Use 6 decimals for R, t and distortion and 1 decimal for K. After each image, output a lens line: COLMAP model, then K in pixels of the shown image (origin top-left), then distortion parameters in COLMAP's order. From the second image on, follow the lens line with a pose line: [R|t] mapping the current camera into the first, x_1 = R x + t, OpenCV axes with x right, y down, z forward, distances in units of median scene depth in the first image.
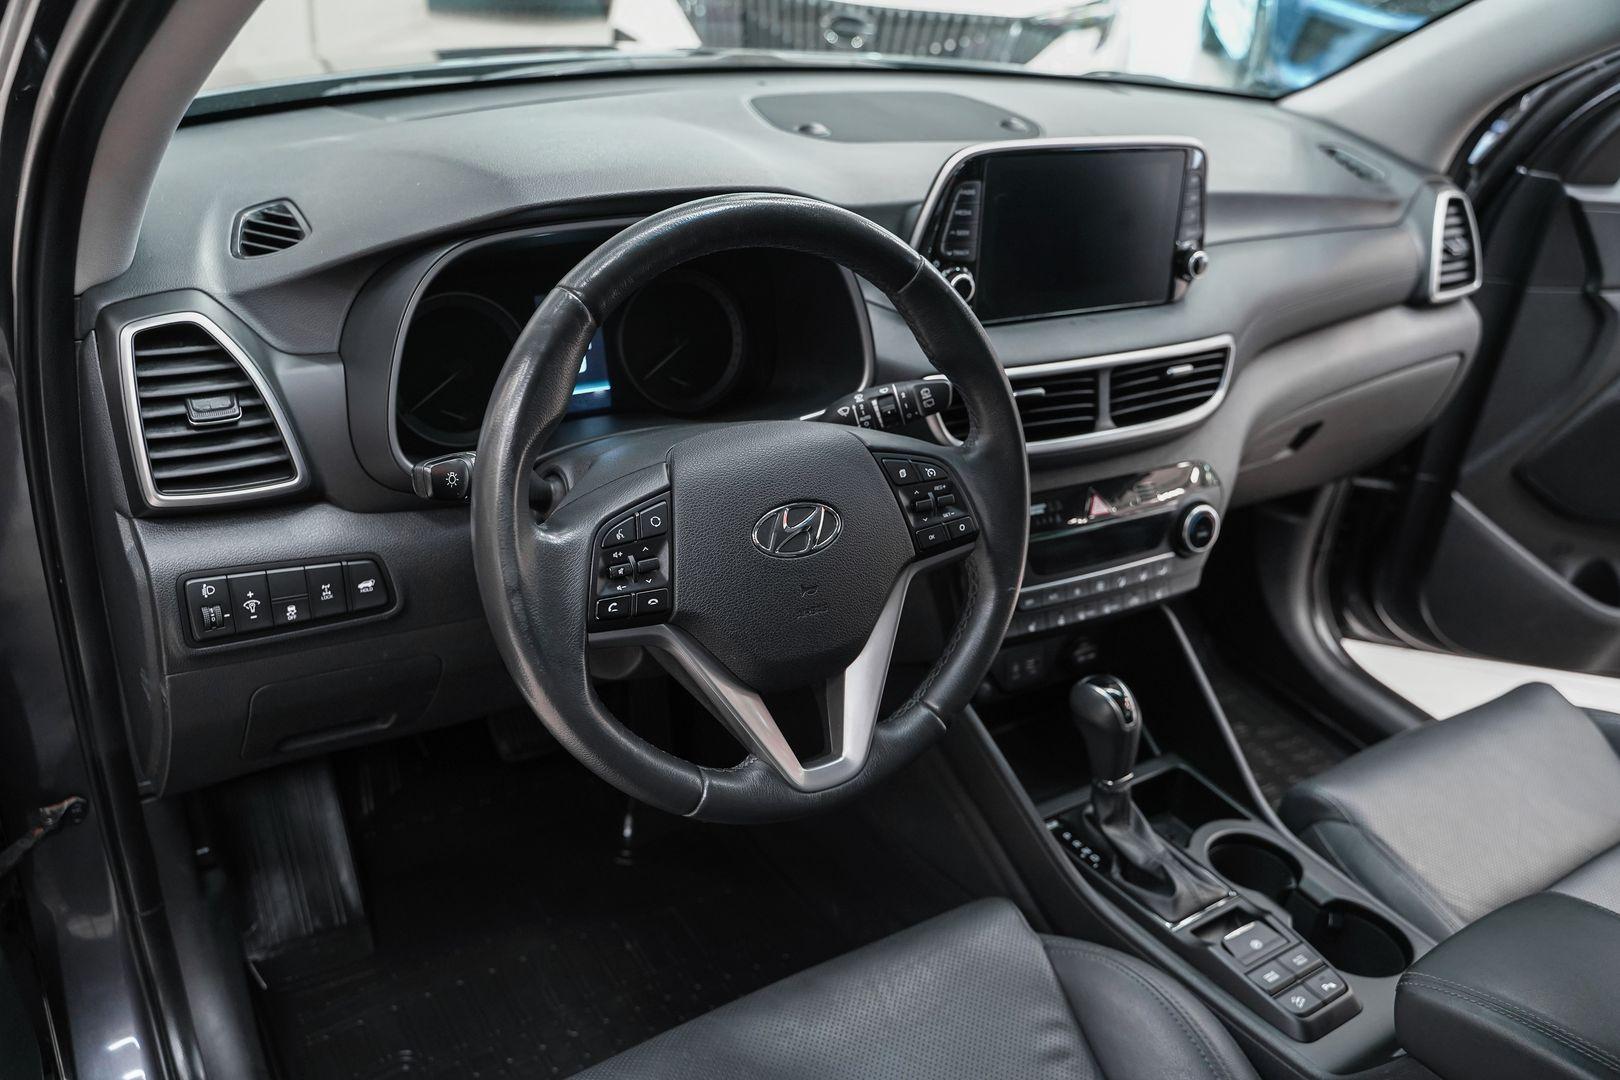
lens RADIAL K [[1320.0, 0, 810.0], [0, 1320.0, 540.0], [0, 0, 1]] dist [-0.114799, 0.084911]
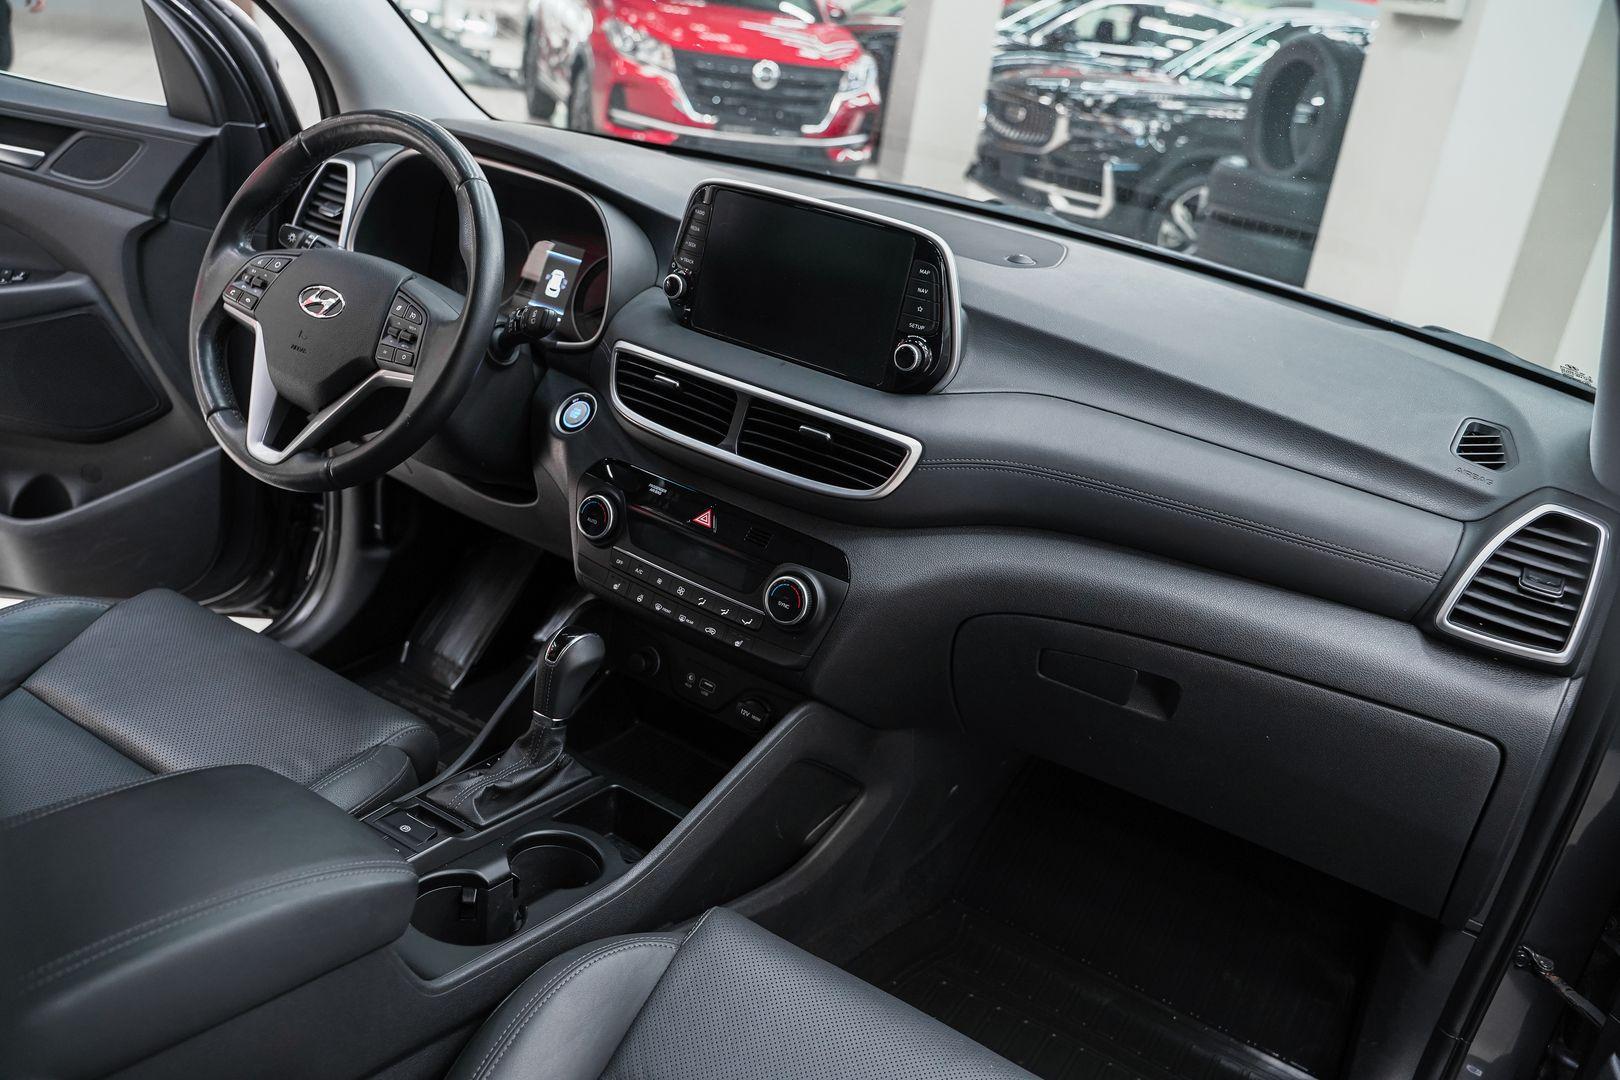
lens RADIAL K [[1320.0, 0, 810.0], [0, 1320.0, 540.0], [0, 0, 1]] dist [-0.114799, 0.084911]
pose [[0.459522, 0.320578, -0.828293, 1.154042], [-0.533243, 0.845381, 0.031358, -0.089999], [0.710276, 0.427272, 0.559417, 0.464093]]
